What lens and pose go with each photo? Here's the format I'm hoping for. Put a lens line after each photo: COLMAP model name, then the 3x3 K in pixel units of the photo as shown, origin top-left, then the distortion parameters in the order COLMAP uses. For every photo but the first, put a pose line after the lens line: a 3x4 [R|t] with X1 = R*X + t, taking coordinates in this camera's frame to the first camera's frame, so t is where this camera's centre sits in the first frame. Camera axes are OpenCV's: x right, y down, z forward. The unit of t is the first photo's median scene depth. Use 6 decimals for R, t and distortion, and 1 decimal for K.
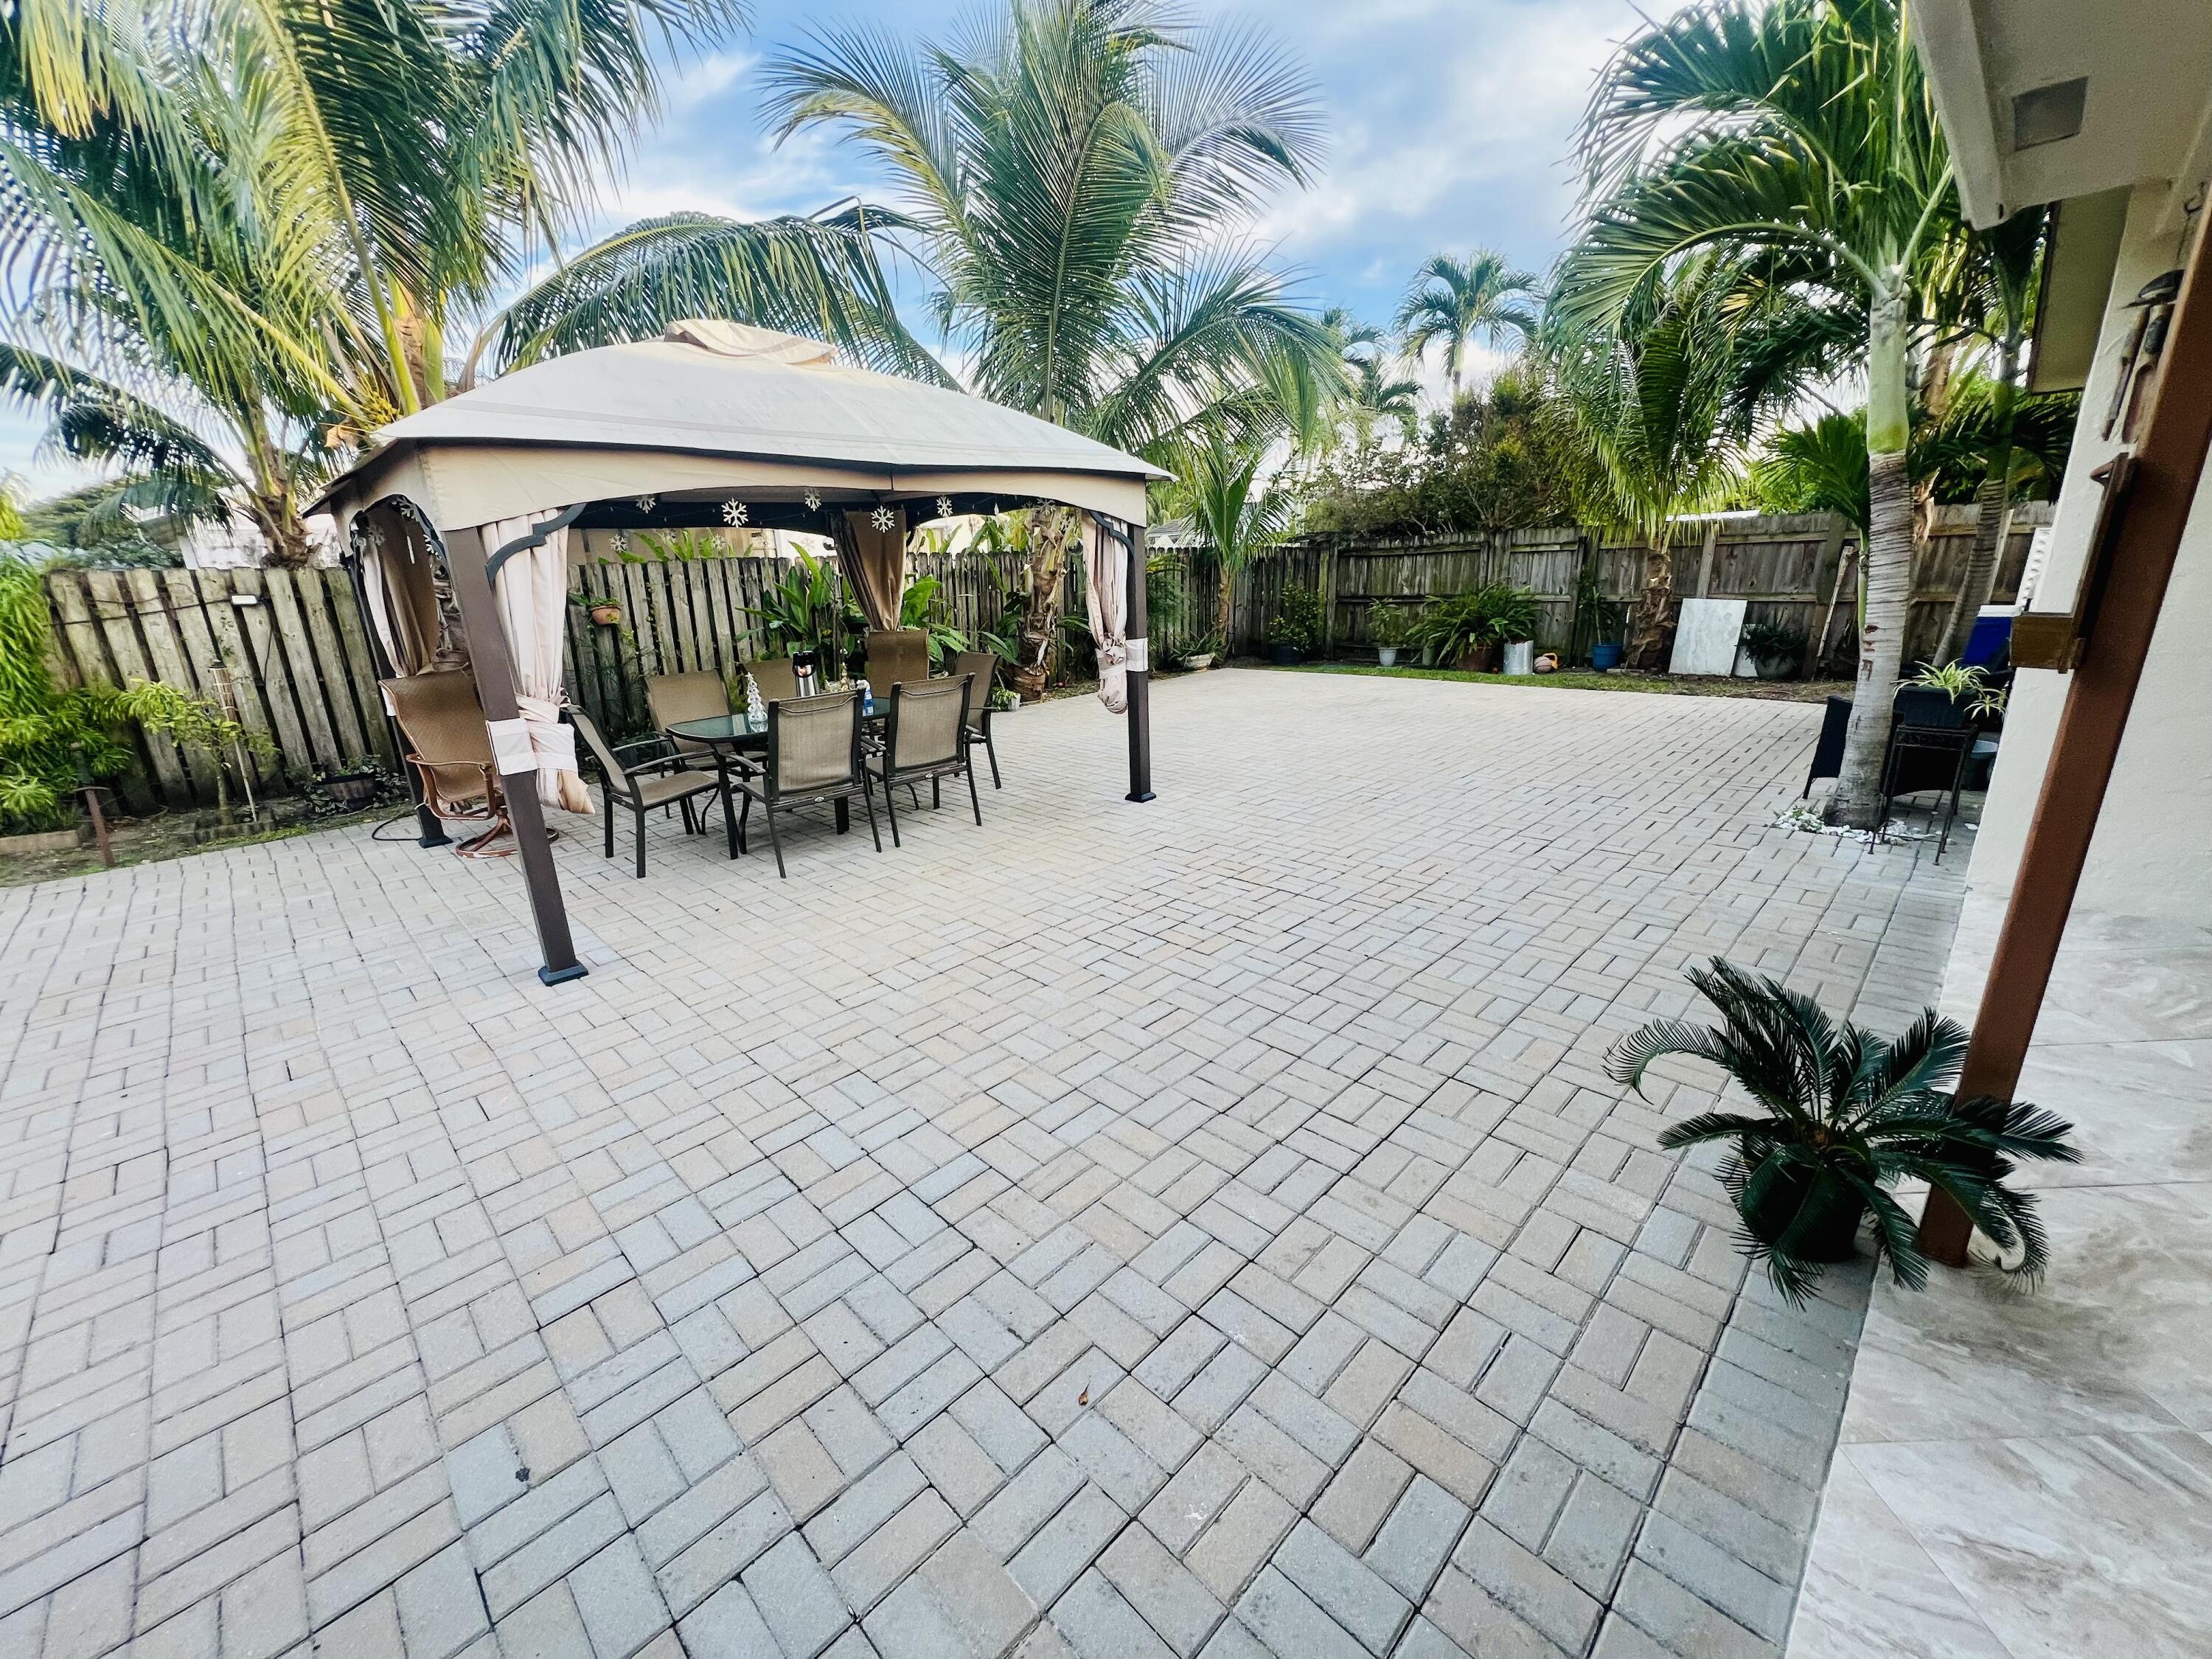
lens RADIAL K [[884.5, 0, 1102.4], [0, 884.5, 826.1], [0, 0, 1]] dist [-0.001883, 0.000006]
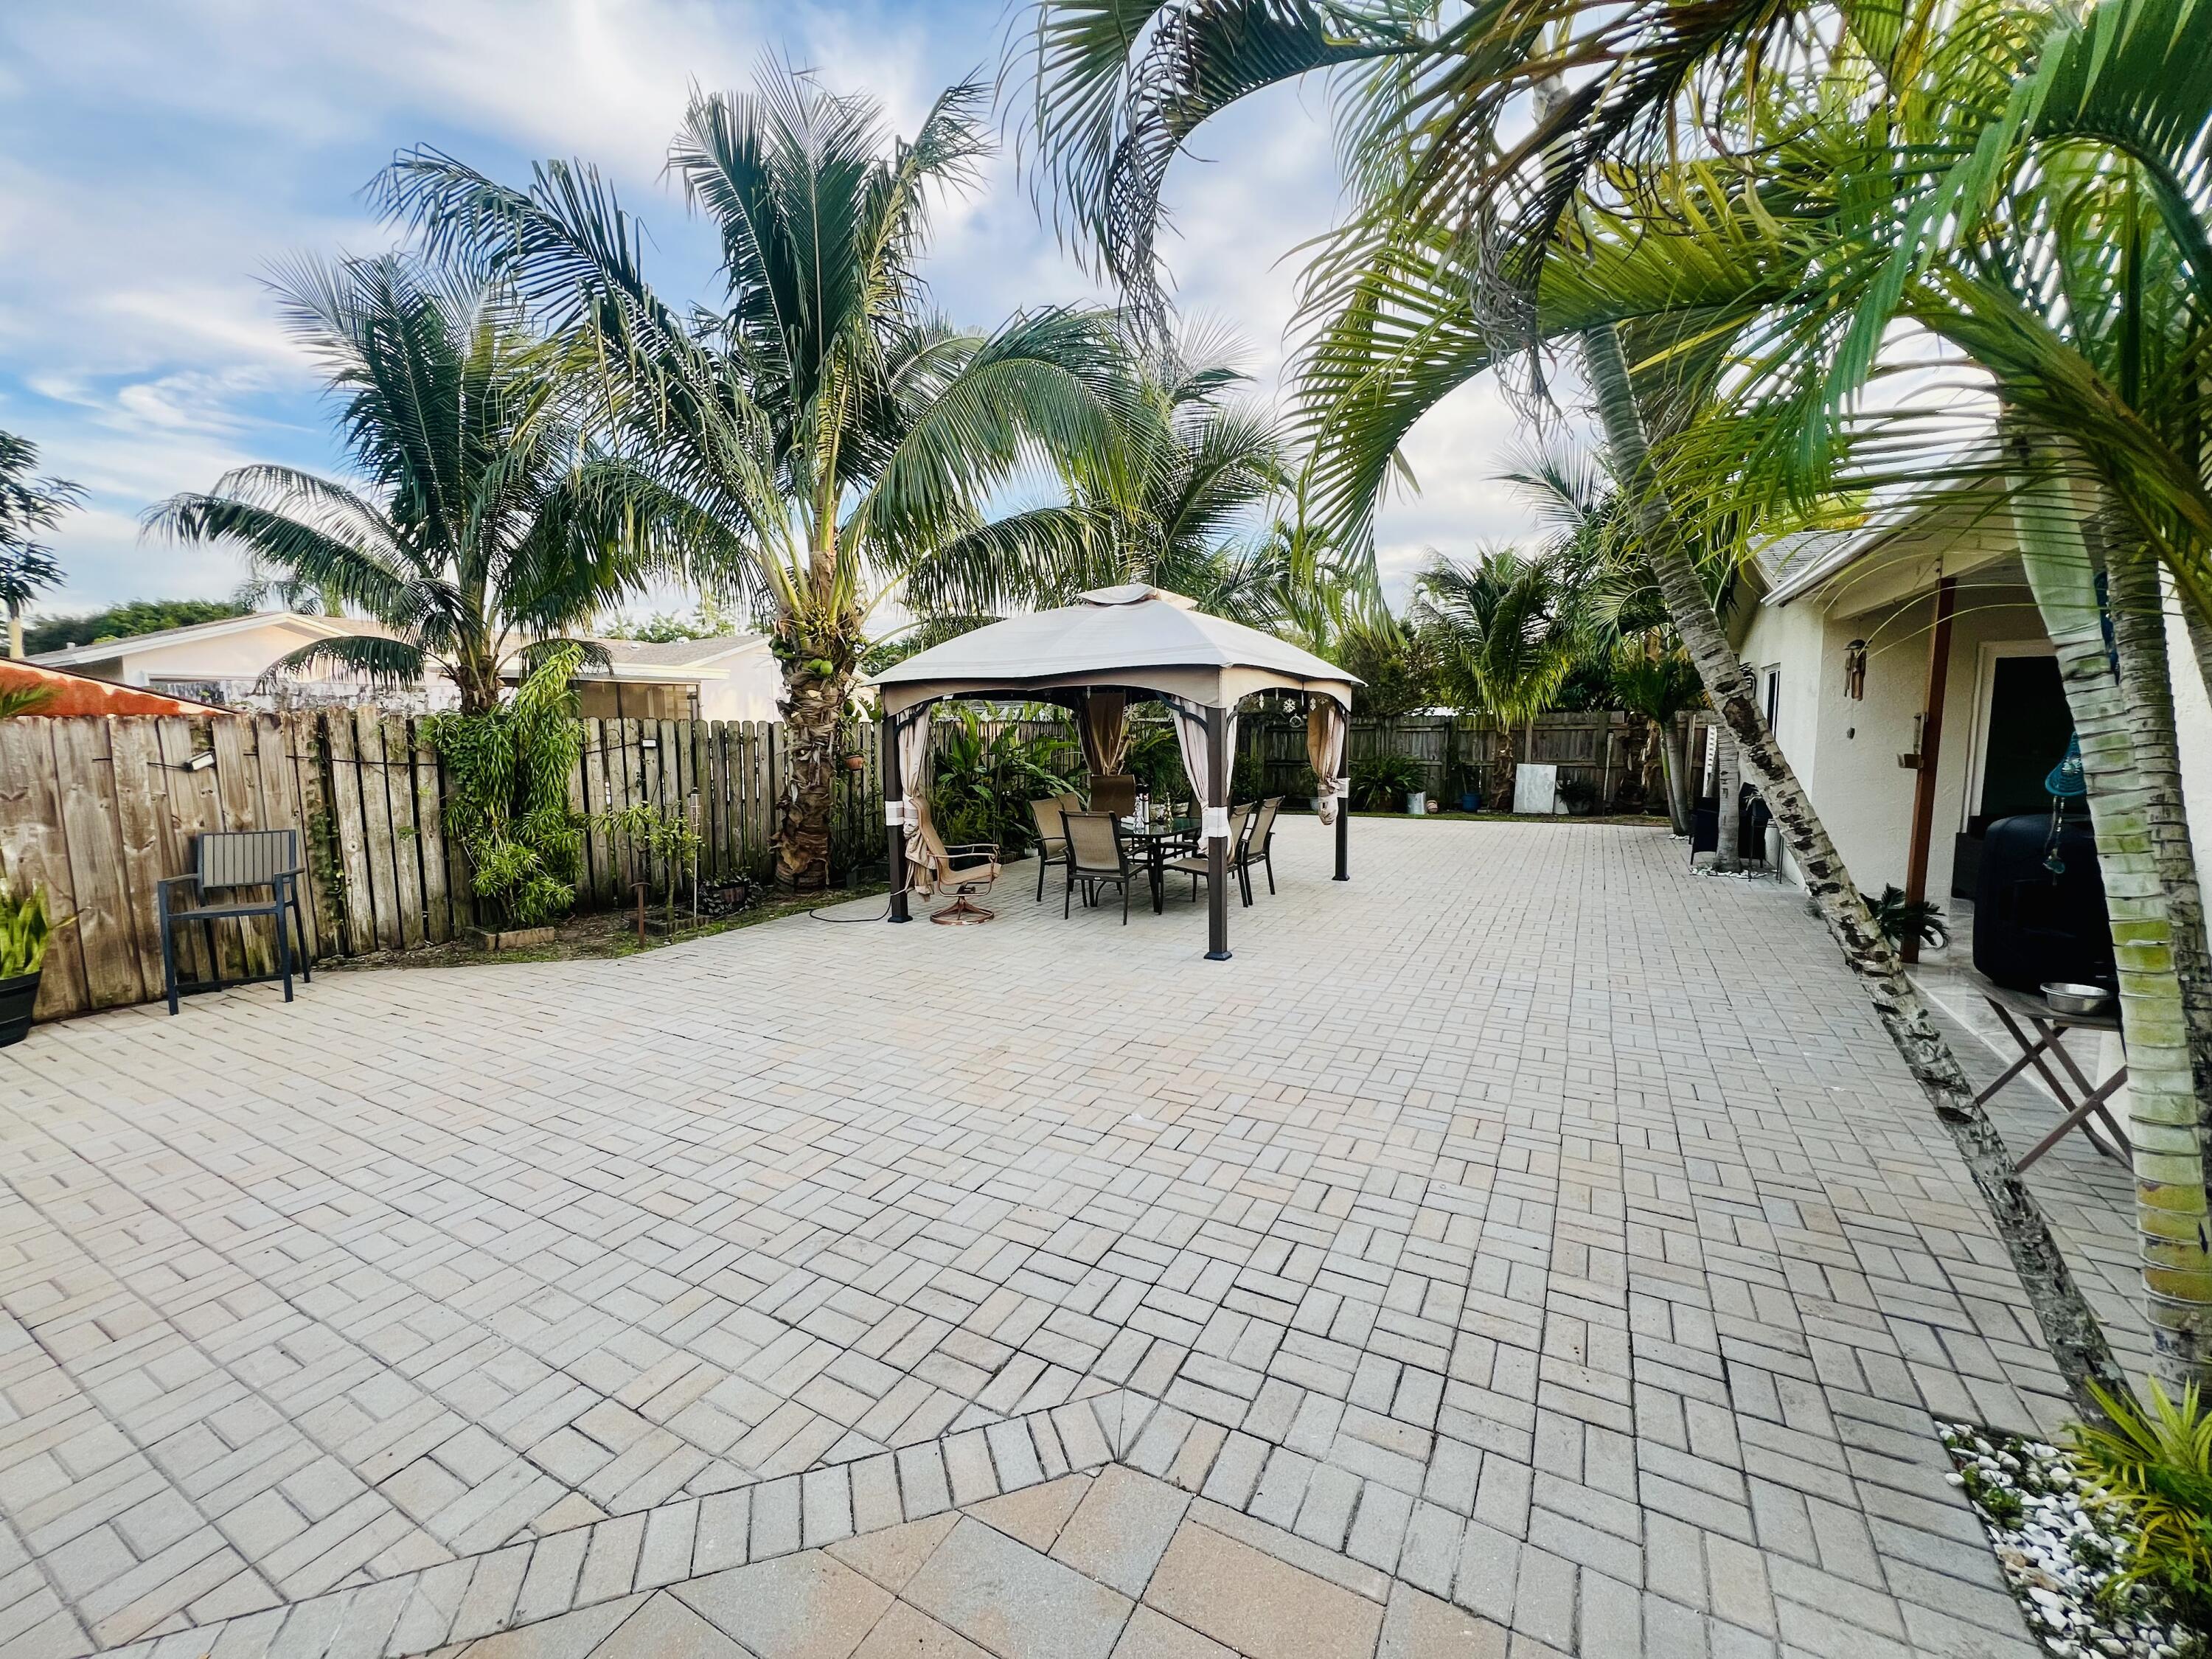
lens RADIAL K [[884.5, 0, 1102.4], [0, 884.5, 826.1], [0, 0, 1]] dist [-0.001883, 0.000006]
pose [[0.958443, -0.005729, 0.285227, -0.796417], [0.058231, 0.982678, -0.175935, 0.125561], [-0.279278, 0.185233, 0.942174, -0.361212]]
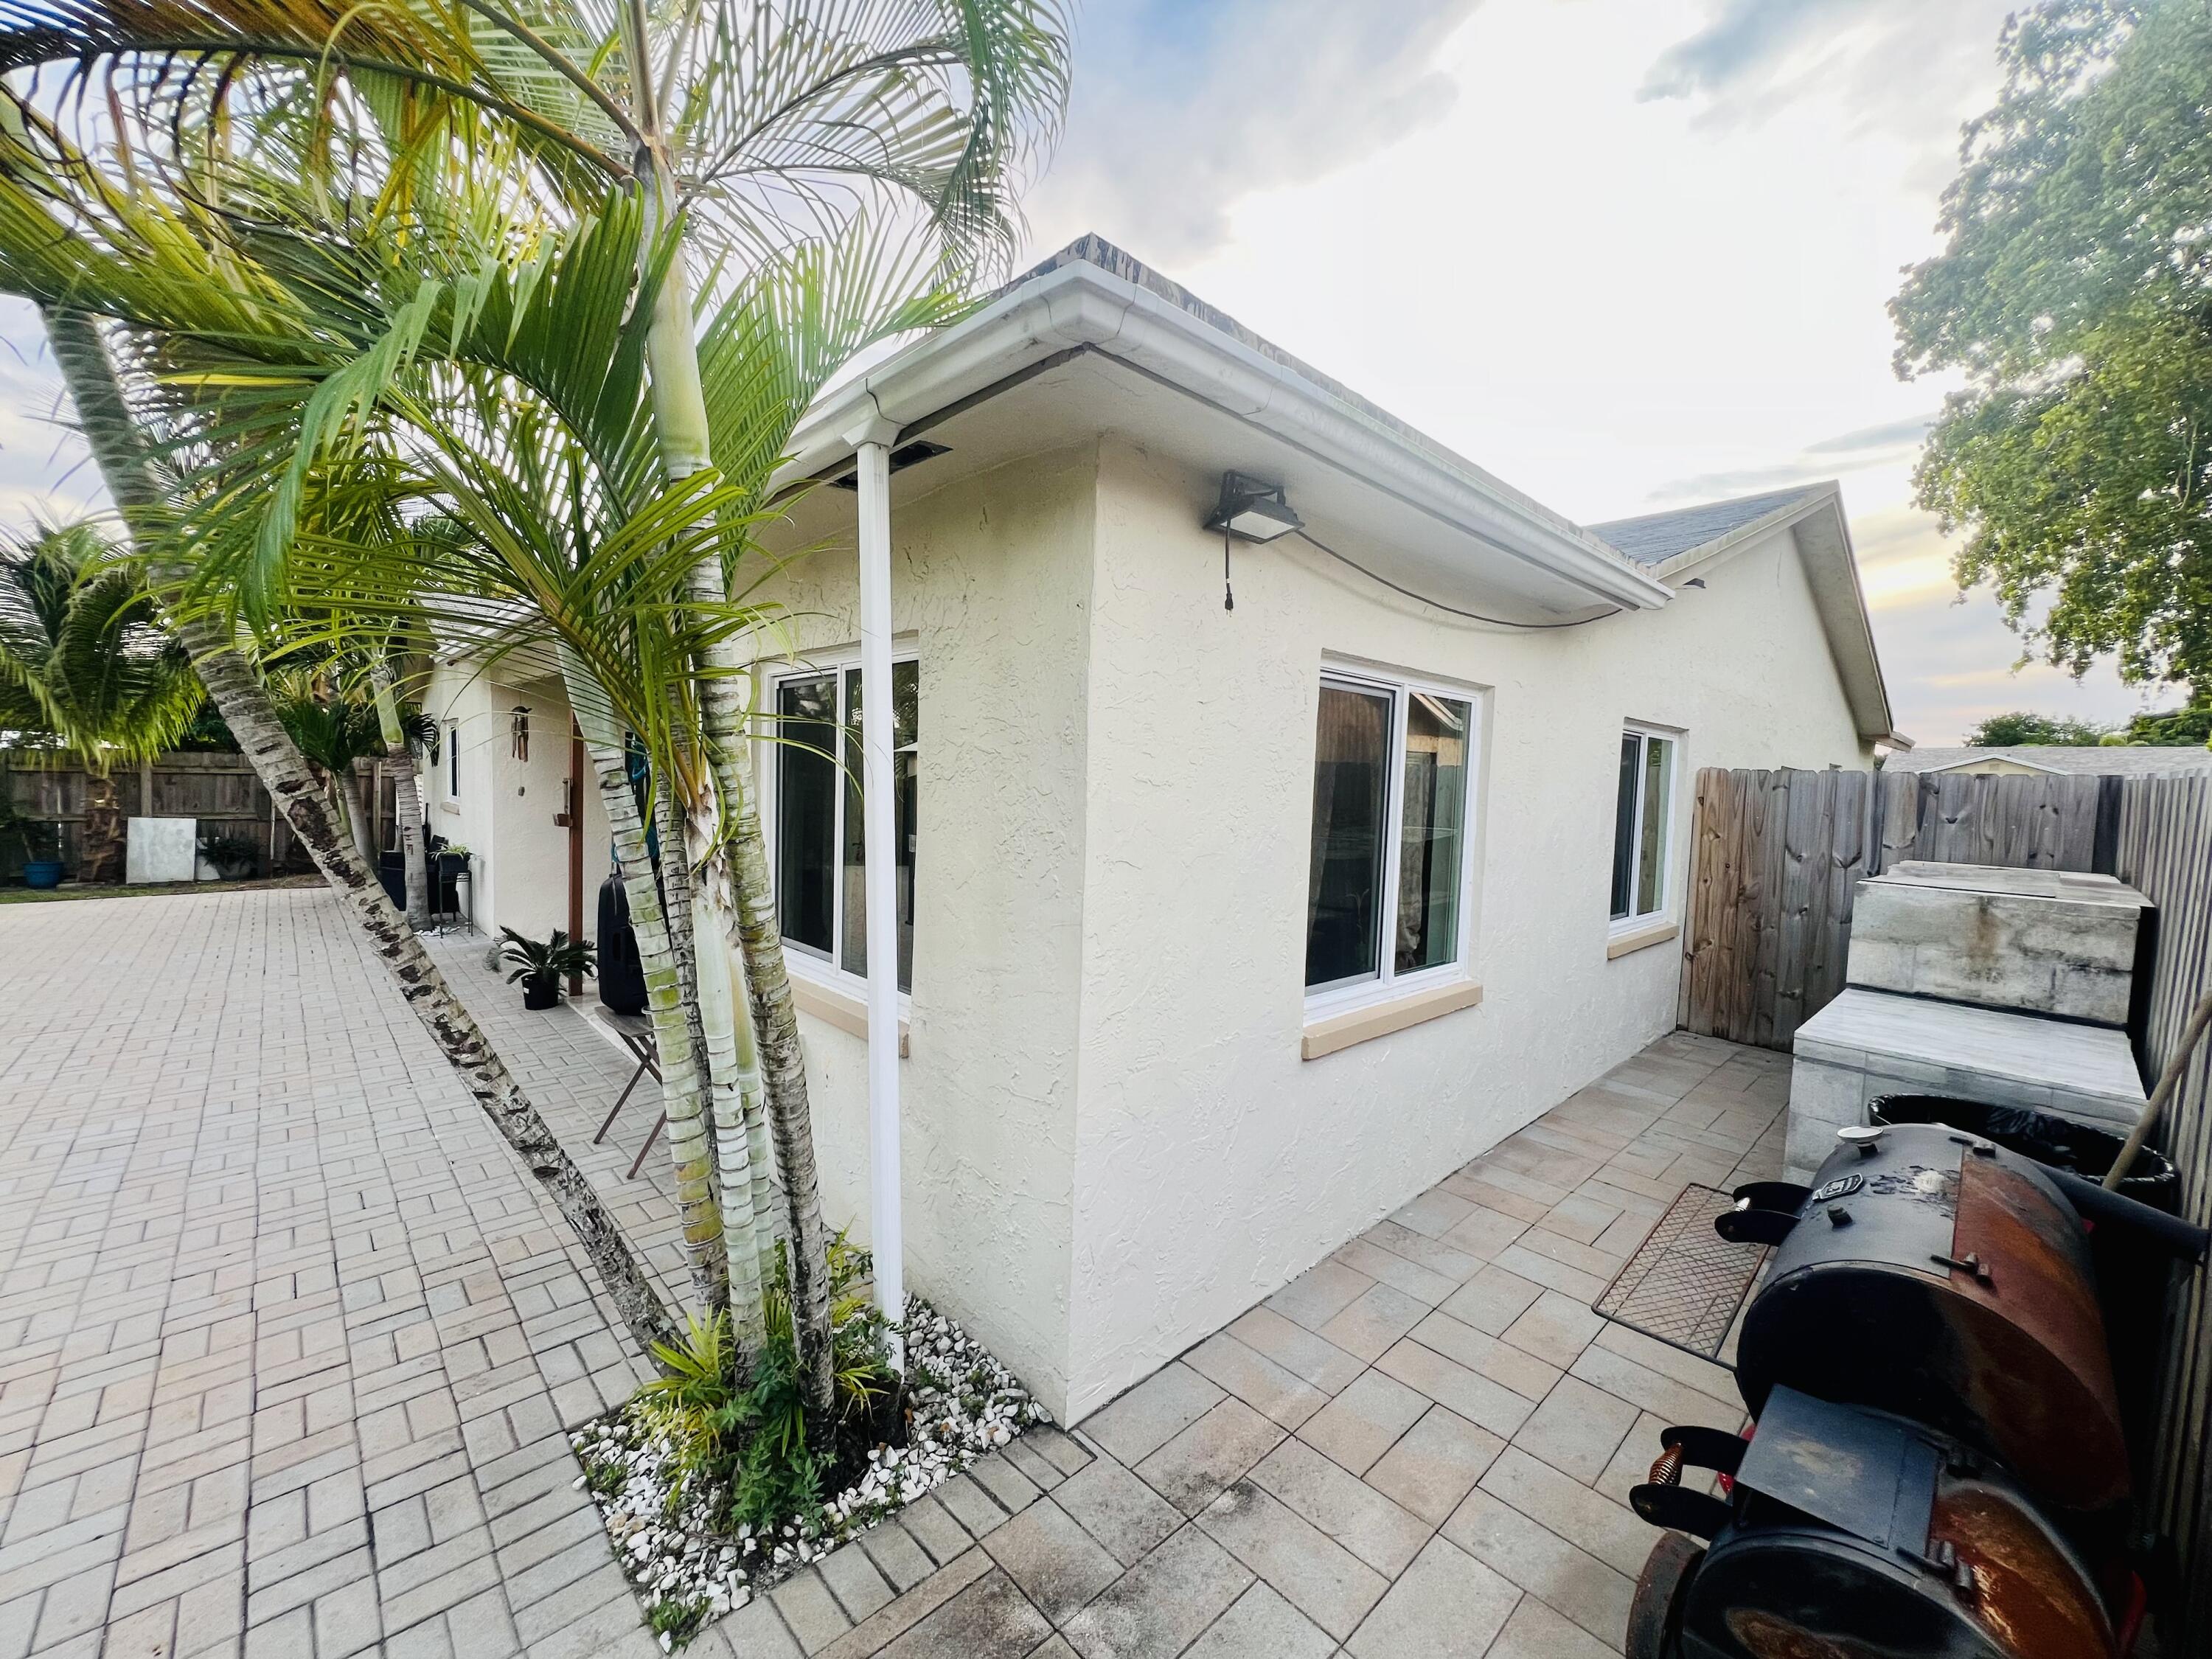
lens RADIAL K [[888.1, 0, 1102.1], [0, 888.1, 823.9], [0, 0, 1]] dist [-0.002116, -0.000028]
pose [[0.023731, -0.011122, 0.999657, -0.769616], [0.257486, 0.966271, 0.004638, 0.111172], [-0.965991, 0.257287, 0.025794, -0.389502]]
